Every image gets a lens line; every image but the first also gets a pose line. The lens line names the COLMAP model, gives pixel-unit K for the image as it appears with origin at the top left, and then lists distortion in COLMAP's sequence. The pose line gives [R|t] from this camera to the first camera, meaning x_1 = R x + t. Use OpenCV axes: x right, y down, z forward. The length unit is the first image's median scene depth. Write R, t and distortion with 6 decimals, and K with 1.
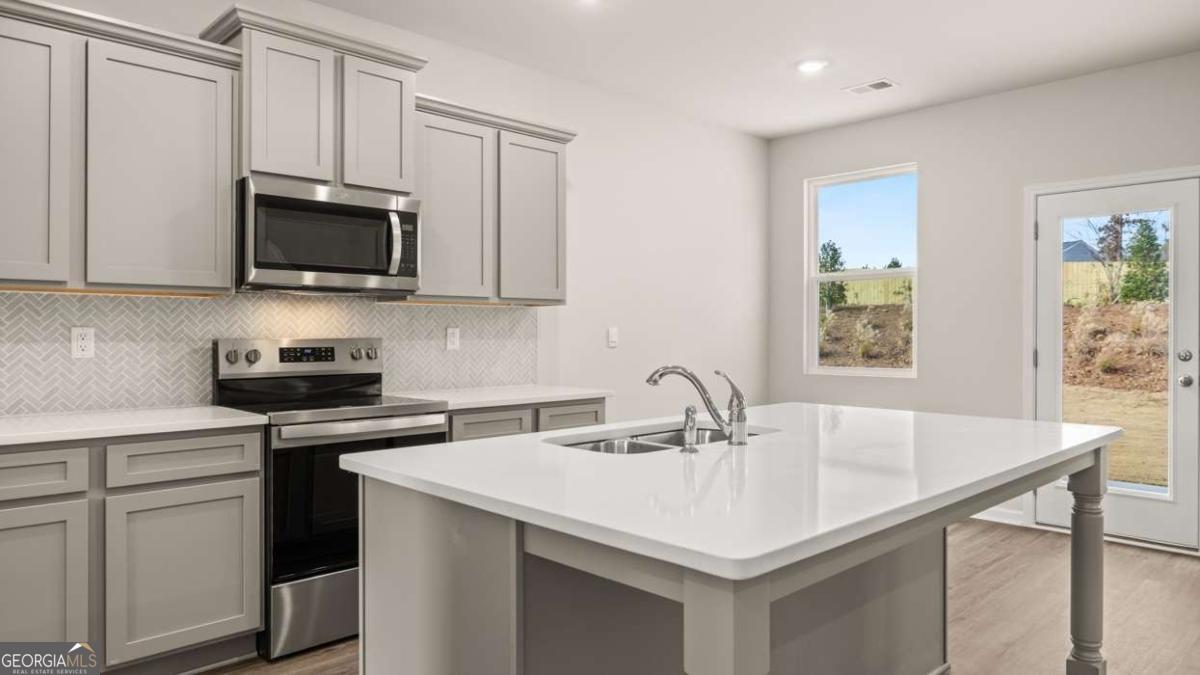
lens RADIAL K [[770.8, 0, 596.4], [0, 770.8, 330.8], [0, 0, 1]] dist [-0.004590, 0.004329]
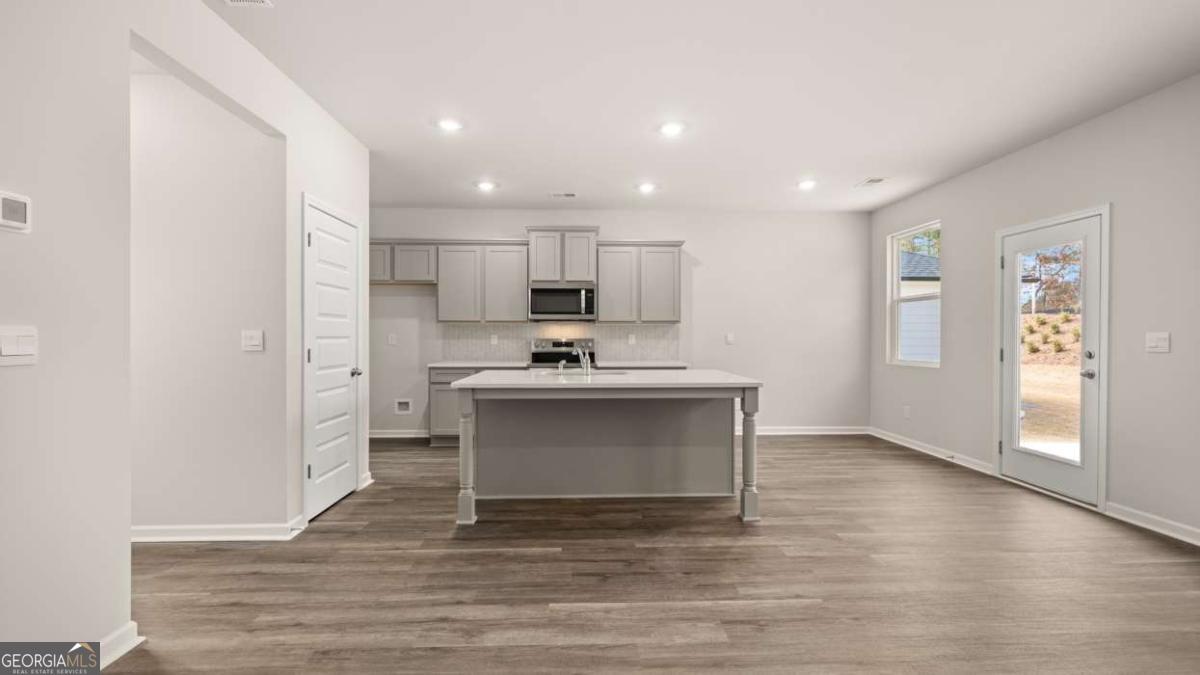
lens RADIAL K [[503.0, 0, 596.0], [0, 503.0, 338.6], [0, 0, 1]] dist [-0.001307, -0.000075]
pose [[0.743374, 0.003768, -0.668865, 0.749986], [0.001333, 0.999974, 0.007115, -0.001561], [0.668875, -0.006181, 0.743349, -0.185495]]
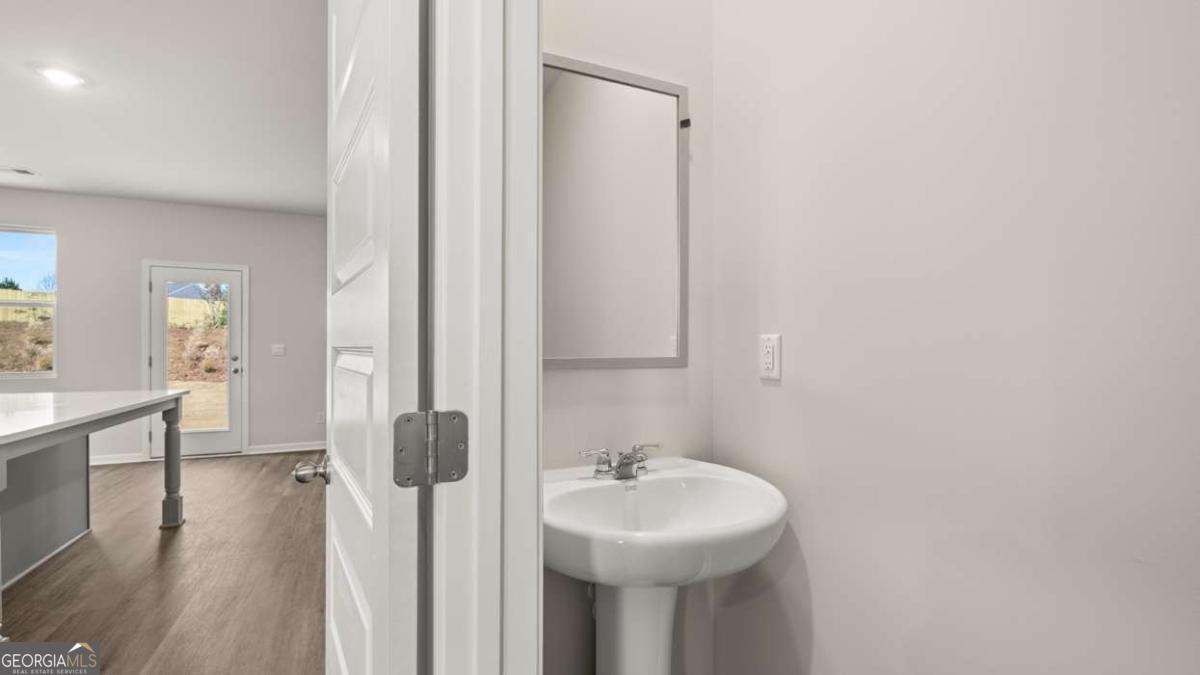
lens RADIAL K [[503.0, 0, 589.0], [0, 503.0, 351.7], [0, 0, 1]] dist [-0.001307, -0.000075]
pose [[0.338486, -0.007660, 0.940940, -0.176213], [-0.003981, 0.999946, 0.009572, -0.000827], [-0.940963, -0.006986, 0.338437, -0.346055]]
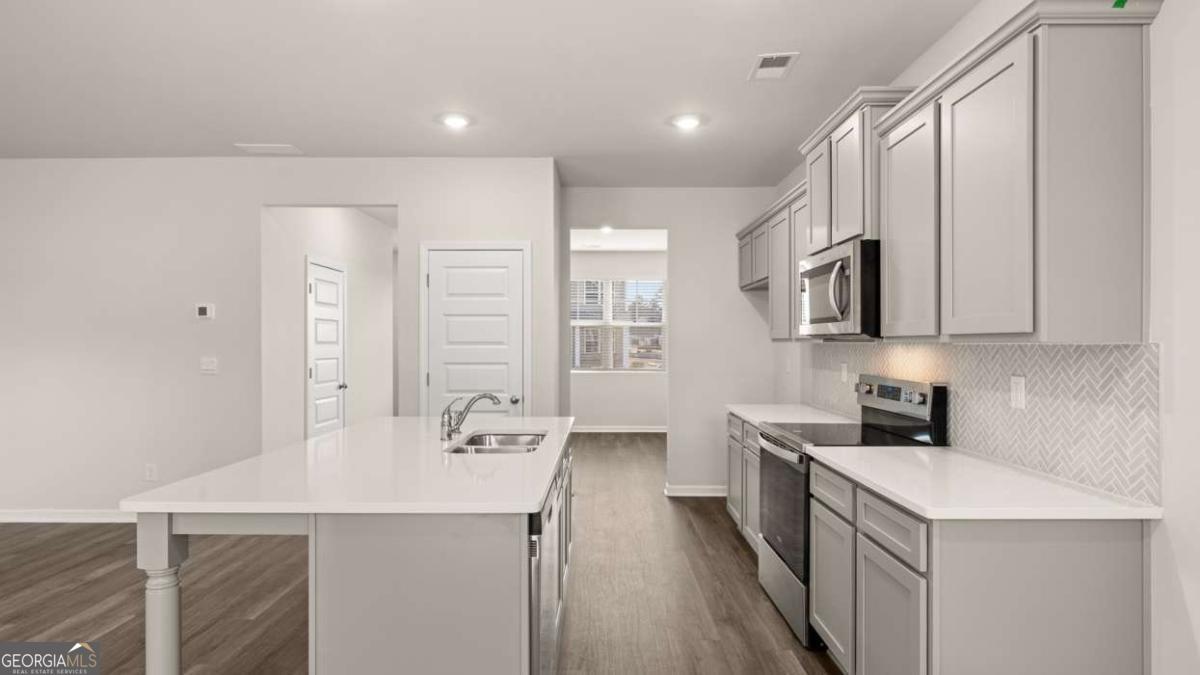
lens RADIAL K [[618.8, 0, 596.9], [0, 618.8, 340.5], [0, 0, 1]] dist [0.003912, -0.001883]
pose [[-0.695700, -0.004910, -0.718315, 0.488943], [-0.000080, 0.999977, -0.006758, -0.033515], [0.718332, -0.004644, -0.695685, 1.139183]]
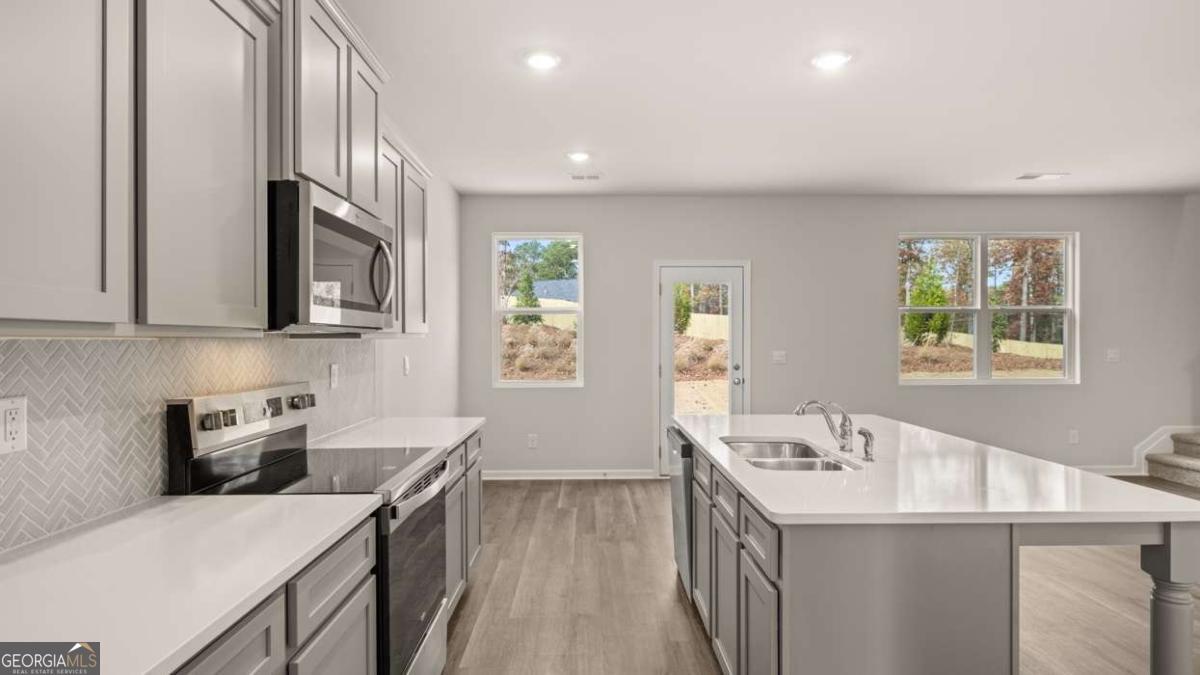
lens RADIAL K [[618.8, 0, 598.4], [0, 618.8, 342.9], [0, 0, 1]] dist [0.003912, -0.001883]
pose [[0.681009, -0.005720, 0.732253, -0.518017], [0.001028, 0.999976, 0.006856, -0.034831], [-0.732275, -0.003916, 0.680998, 0.278589]]
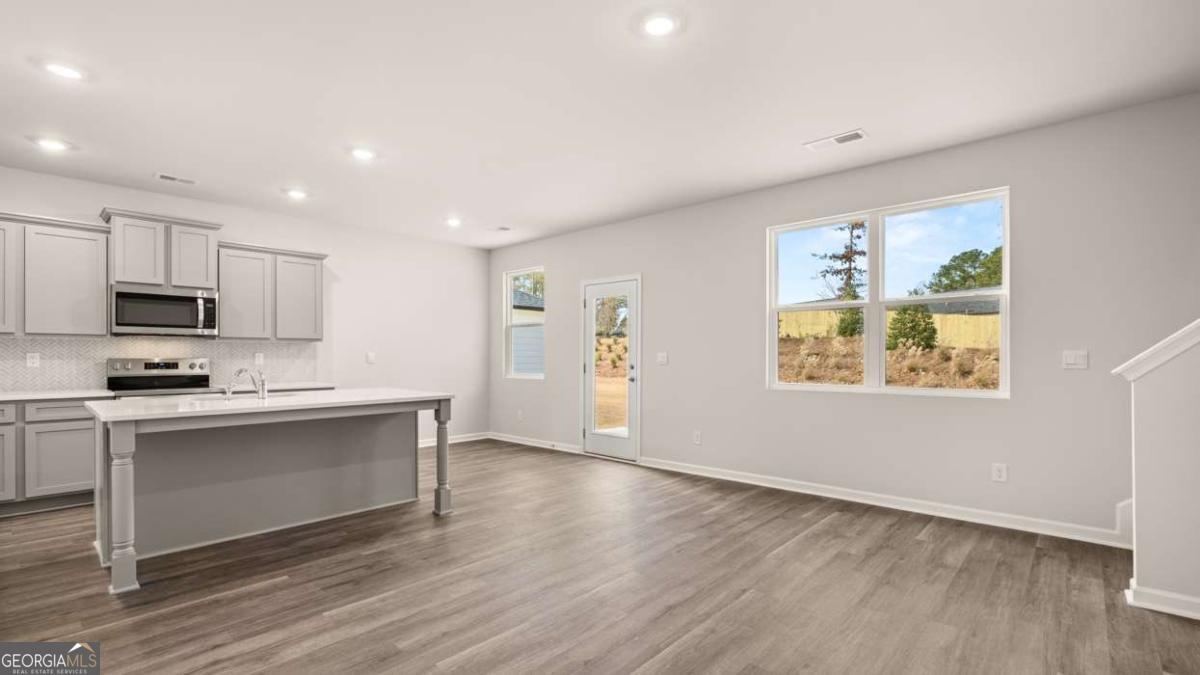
lens RADIAL K [[535.7, 0, 595.6], [0, 535.7, 357.2], [0, 0, 1]] dist [-0.006404, 0.000389]
pose [[0.998331, 0.000450, 0.057754, 0.616094], [-0.000862, 0.999974, 0.007102, -0.003194], [-0.057749, -0.007139, 0.998306, -0.439608]]
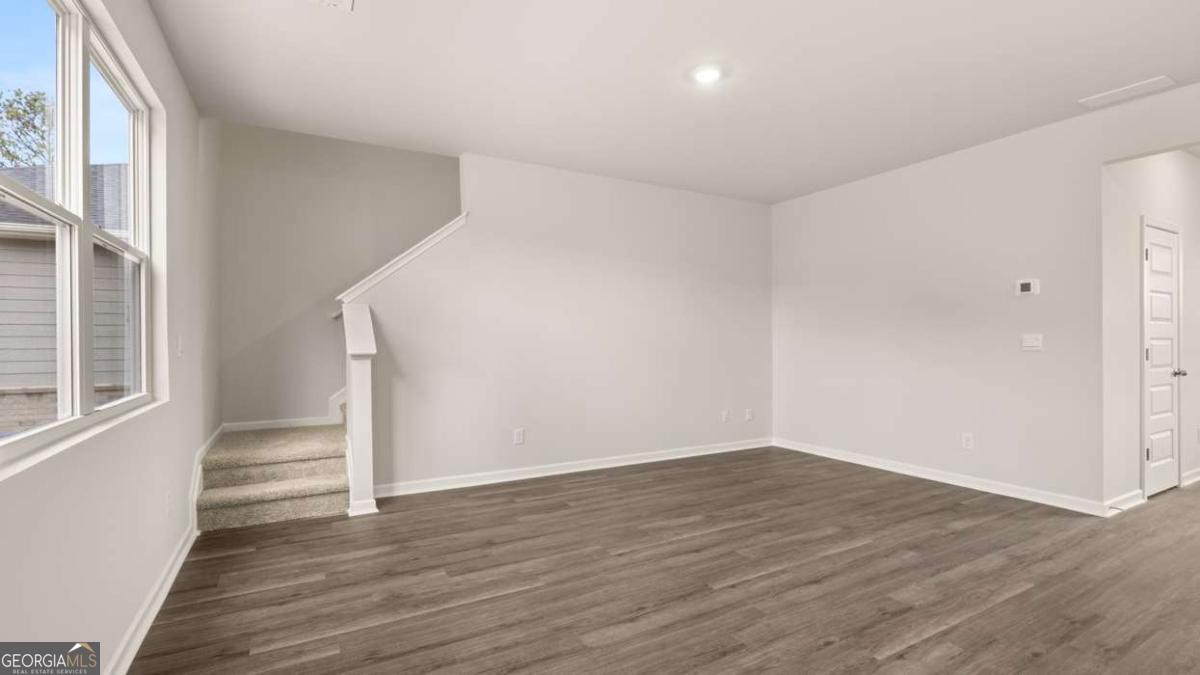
lens RADIAL K [[535.7, 0, 594.6], [0, 535.7, 340.4], [0, 0, 1]] dist [-0.006404, 0.000389]
pose [[-0.966298, 0.003014, 0.257407, 0.686364], [0.002741, 0.999995, -0.001423, 0.001106], [-0.257410, -0.000669, -0.966302, 0.966080]]
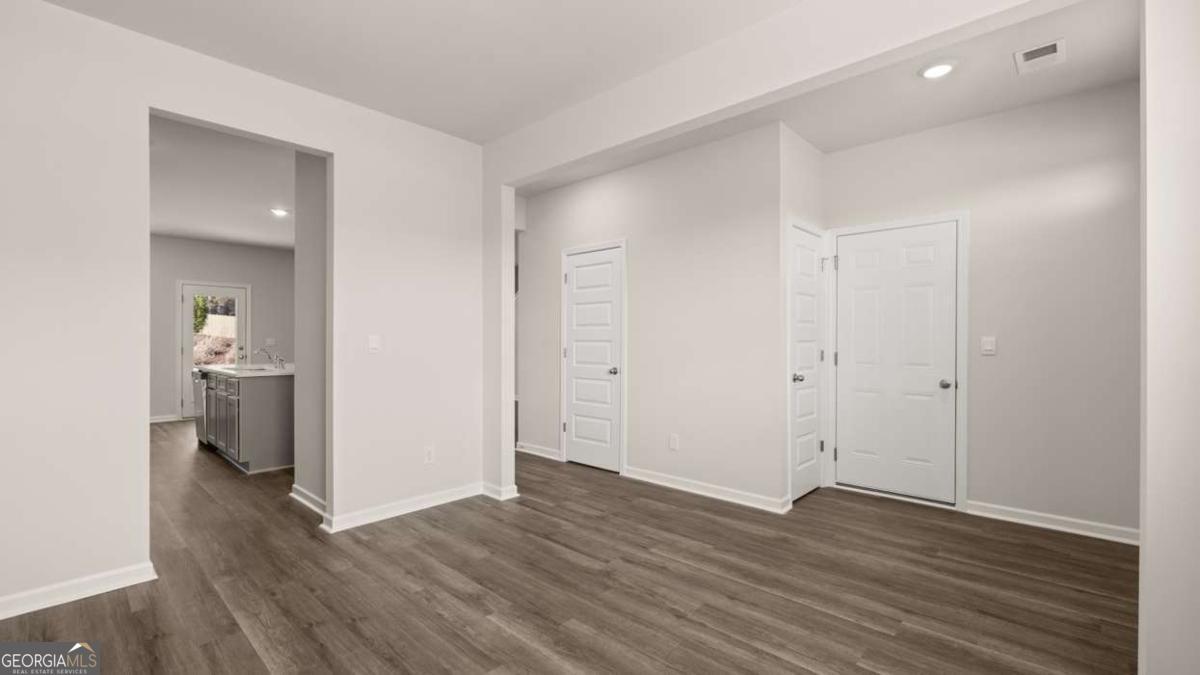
lens RADIAL K [[503.0, 0, 600.1], [0, 503.0, 340.4], [0, 0, 1]] dist [-0.001307, -0.000075]
pose [[-0.061258, 0.001714, 0.998121, -1.310441], [-0.003952, 0.999990, -0.001959, 0.001302], [-0.998114, -0.004064, -0.061250, -0.269733]]
